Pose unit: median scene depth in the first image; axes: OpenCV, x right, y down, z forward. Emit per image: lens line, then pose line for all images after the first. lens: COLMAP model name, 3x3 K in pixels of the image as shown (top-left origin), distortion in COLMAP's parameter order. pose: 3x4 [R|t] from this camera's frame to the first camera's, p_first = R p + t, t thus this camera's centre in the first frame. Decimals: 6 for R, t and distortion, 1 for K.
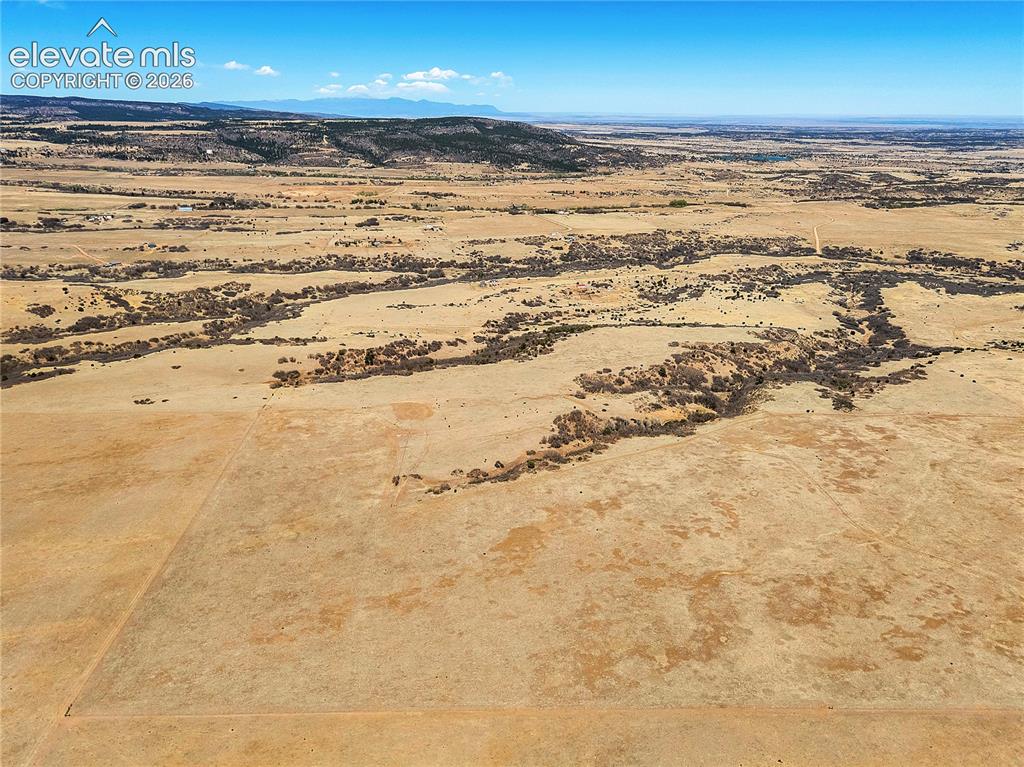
lens RADIAL K [[748.4, 0, 512.0], [0, 748.4, 383.5], [0, 0, 1]] dist [0.069437, -0.058092]
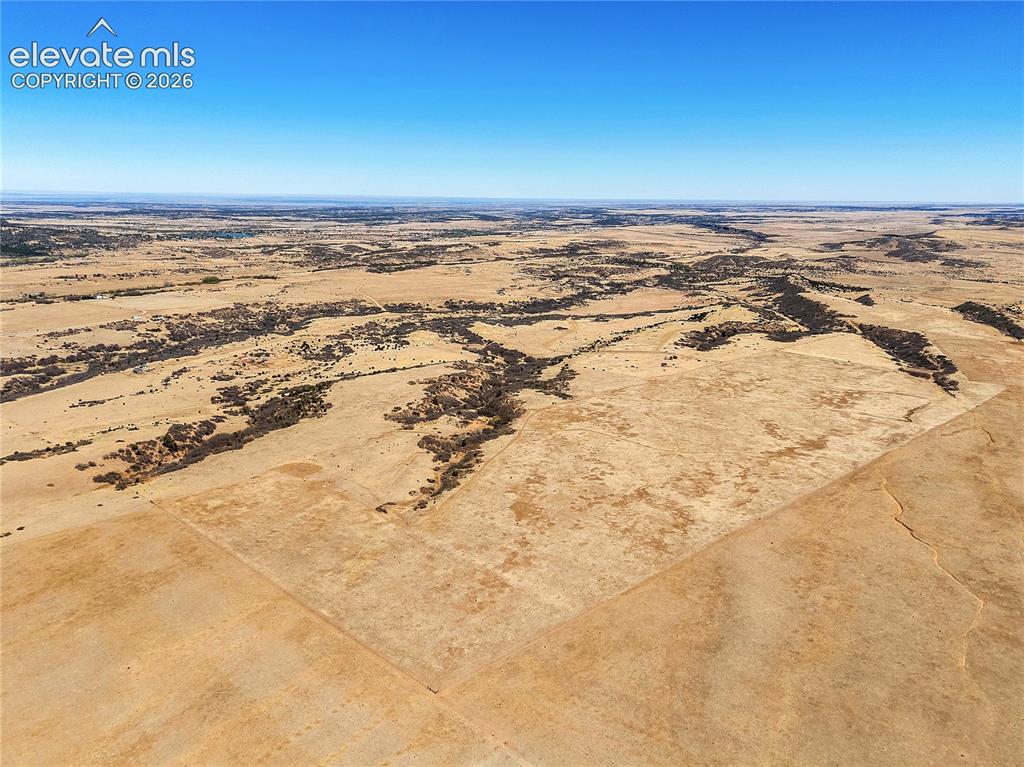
lens RADIAL K [[748.4, 0, 512.0], [0, 748.4, 383.5], [0, 0, 1]] dist [0.069437, -0.058092]
pose [[0.750880, -0.166869, 0.639011, -0.228390], [0.226521, 0.973934, -0.011848, -0.000136], [-0.620377, 0.153645, 0.769107, -0.013663]]
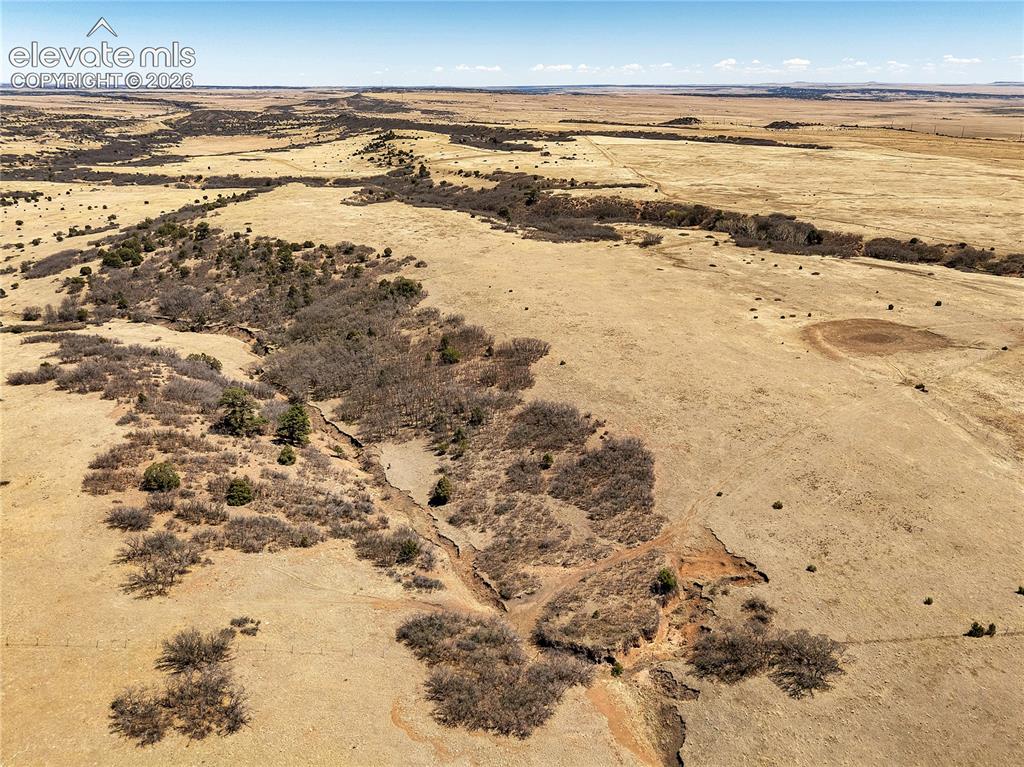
lens RADIAL K [[748.4, 0, 512.0], [0, 748.4, 383.5], [0, 0, 1]] dist [0.069437, -0.058092]
pose [[0.058302, -0.377854, 0.924028, -0.183213], [0.339988, 0.877785, 0.337493, -0.044370], [-0.938621, 0.294481, 0.179642, 0.436875]]
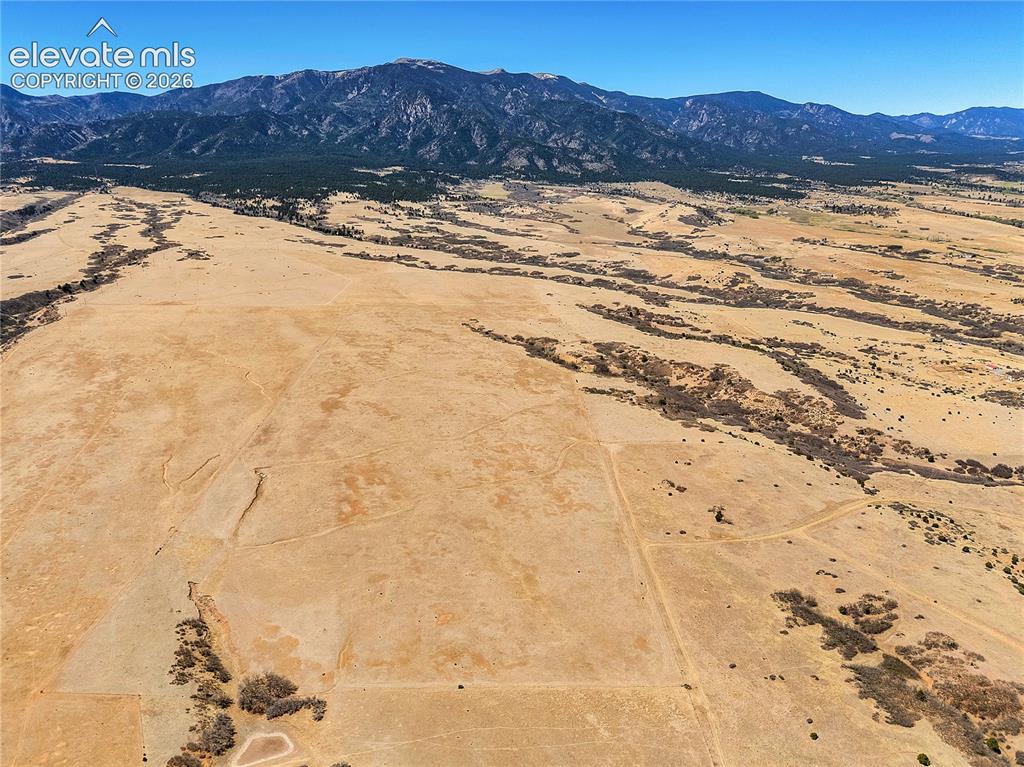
lens RADIAL K [[748.4, 0, 512.0], [0, 748.4, 383.5], [0, 0, 1]] dist [0.069437, -0.058092]
pose [[-0.004489, 0.281234, -0.959629, 0.719909], [-0.342767, 0.901070, 0.265676, -0.120081], [0.939410, 0.330122, 0.092353, 0.310727]]
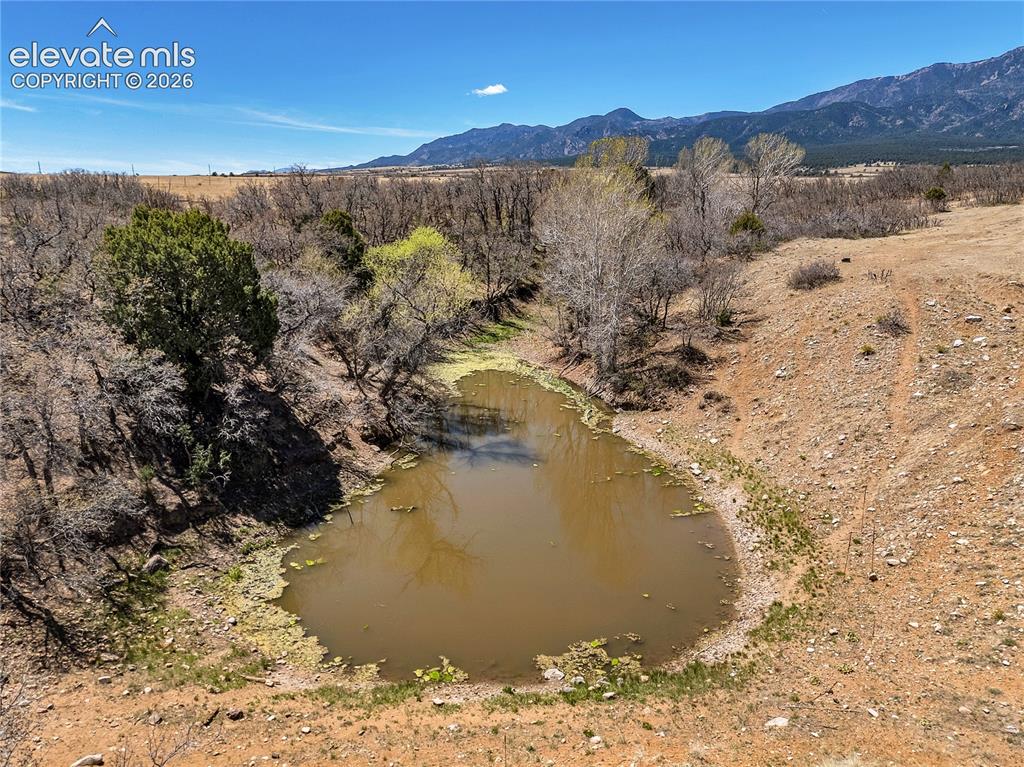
lens RADIAL K [[748.4, 0, 512.0], [0, 748.4, 383.5], [0, 0, 1]] dist [0.069437, -0.058092]
pose [[-0.693380, 0.164172, -0.701621, 0.096331], [-0.257870, 0.852678, 0.454360, 0.013939], [0.672850, 0.495971, -0.548895, 0.411427]]
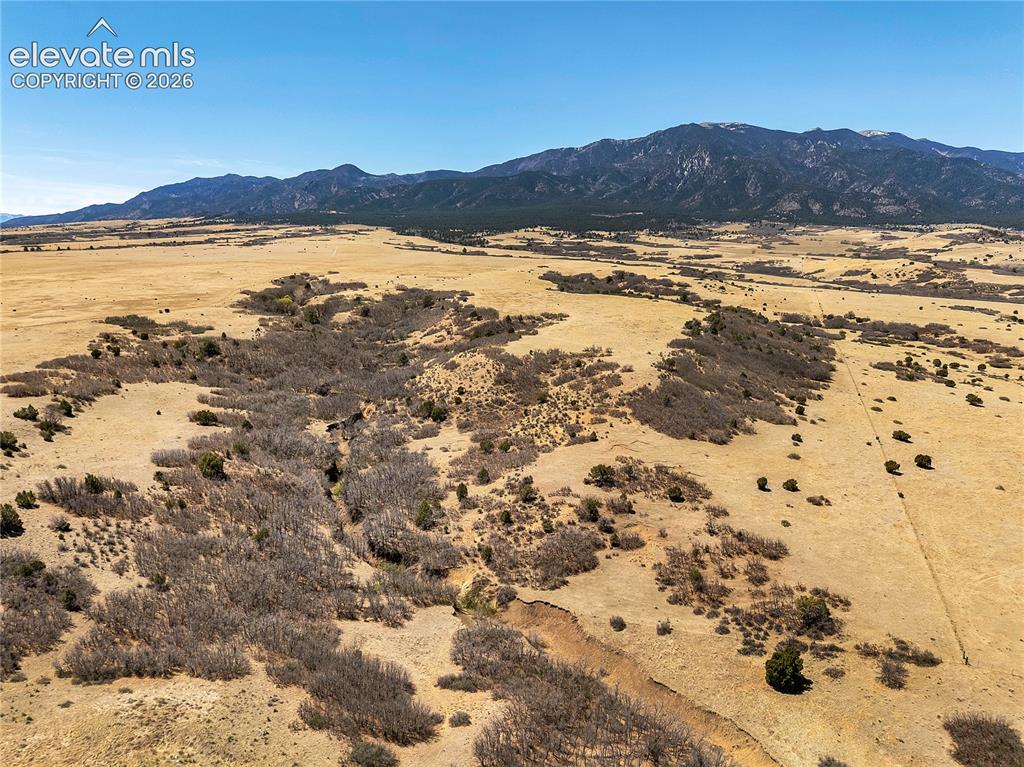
lens RADIAL K [[748.4, 0, 512.0], [0, 748.4, 383.5], [0, 0, 1]] dist [0.069437, -0.058092]
pose [[-0.414461, 0.160811, -0.895747, 0.347821], [-0.316471, 0.897368, 0.307533, -0.079444], [0.853269, 0.410938, -0.321032, 0.605640]]
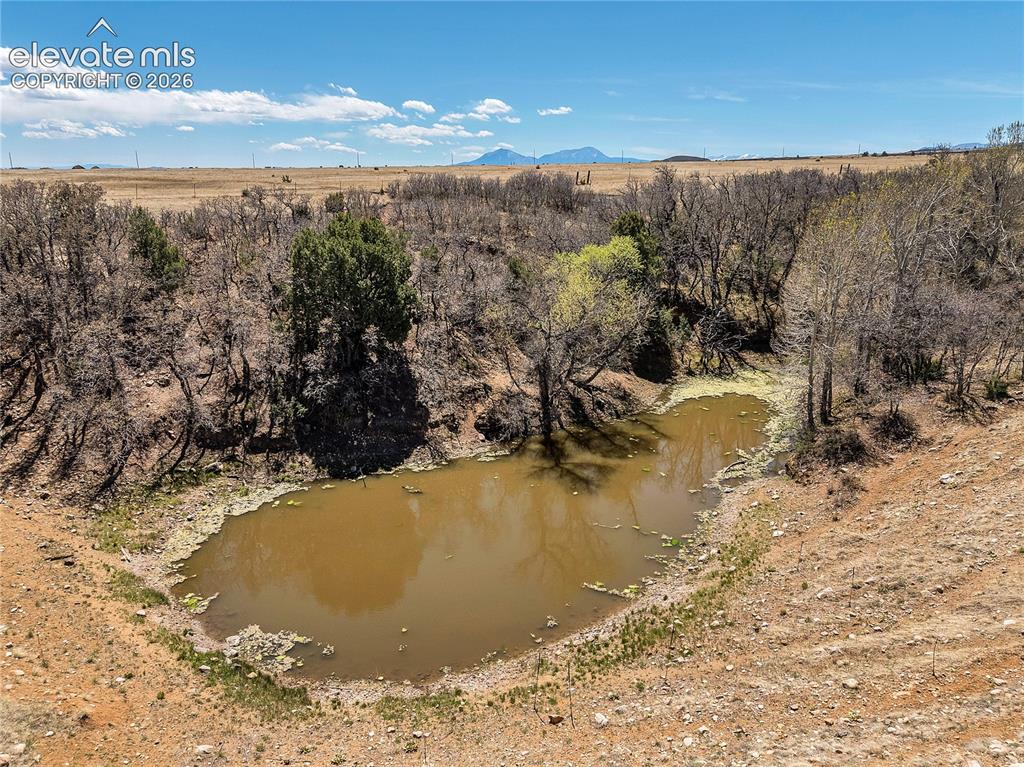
lens RADIAL K [[748.4, 0, 512.0], [0, 748.4, 383.5], [0, 0, 1]] dist [0.069437, -0.058092]
pose [[-0.999857, -0.011189, -0.012646, 0.085507], [-0.016476, 0.810271, 0.585824, 0.011497], [0.003692, 0.585949, -0.810340, 0.415377]]
